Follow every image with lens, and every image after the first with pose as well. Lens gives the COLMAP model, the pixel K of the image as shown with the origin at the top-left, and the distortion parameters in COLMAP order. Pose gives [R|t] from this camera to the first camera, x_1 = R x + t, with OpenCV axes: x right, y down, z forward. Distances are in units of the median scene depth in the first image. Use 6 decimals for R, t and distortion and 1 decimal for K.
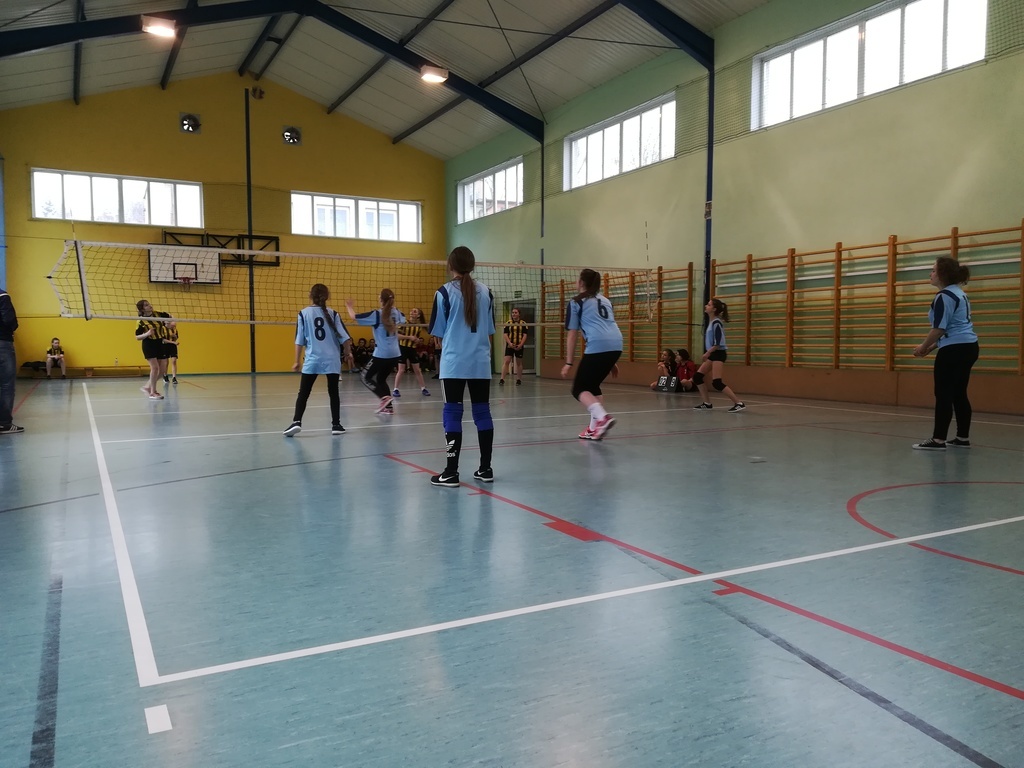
lens RADIAL K [[775.4, 0, 512.0], [0, 775.4, 384.0], [0, 0, 1]] dist [0.009675, 0.002766]
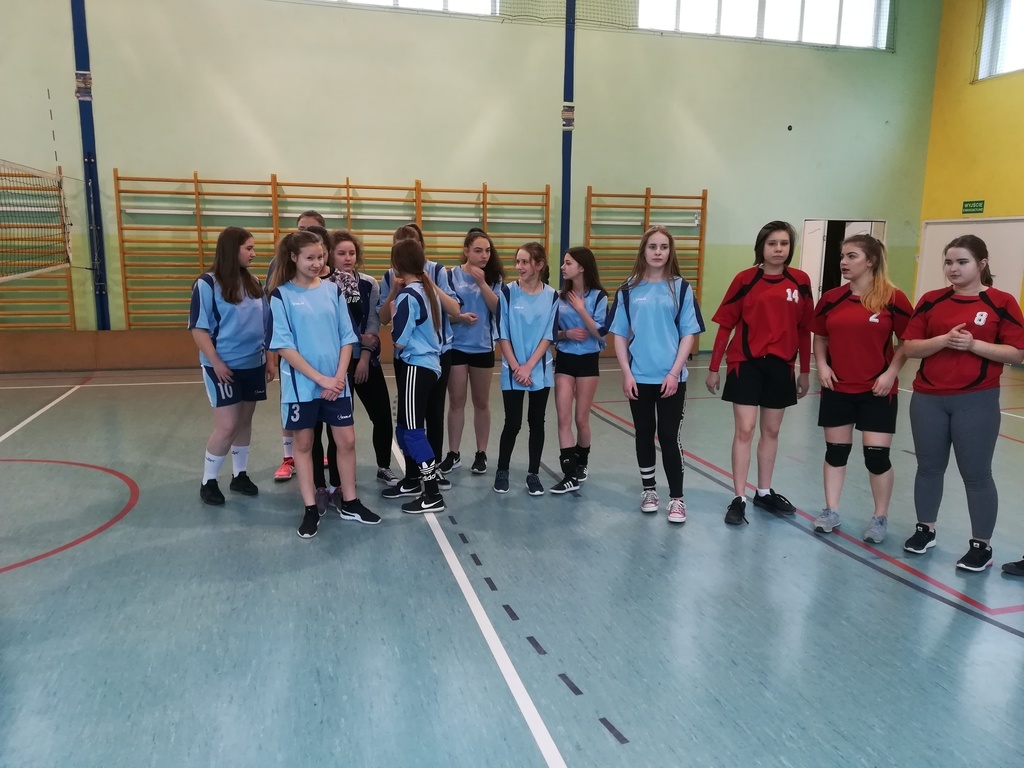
lens RADIAL K [[775.4, 0, 512.0], [0, 775.4, 384.0], [0, 0, 1]] dist [0.009675, 0.002766]
pose [[0.257113, -0.108385, 0.960284, -0.478470], [0.054328, 0.993740, 0.097615, -0.048136], [-0.964853, 0.027072, 0.261392, 0.863184]]
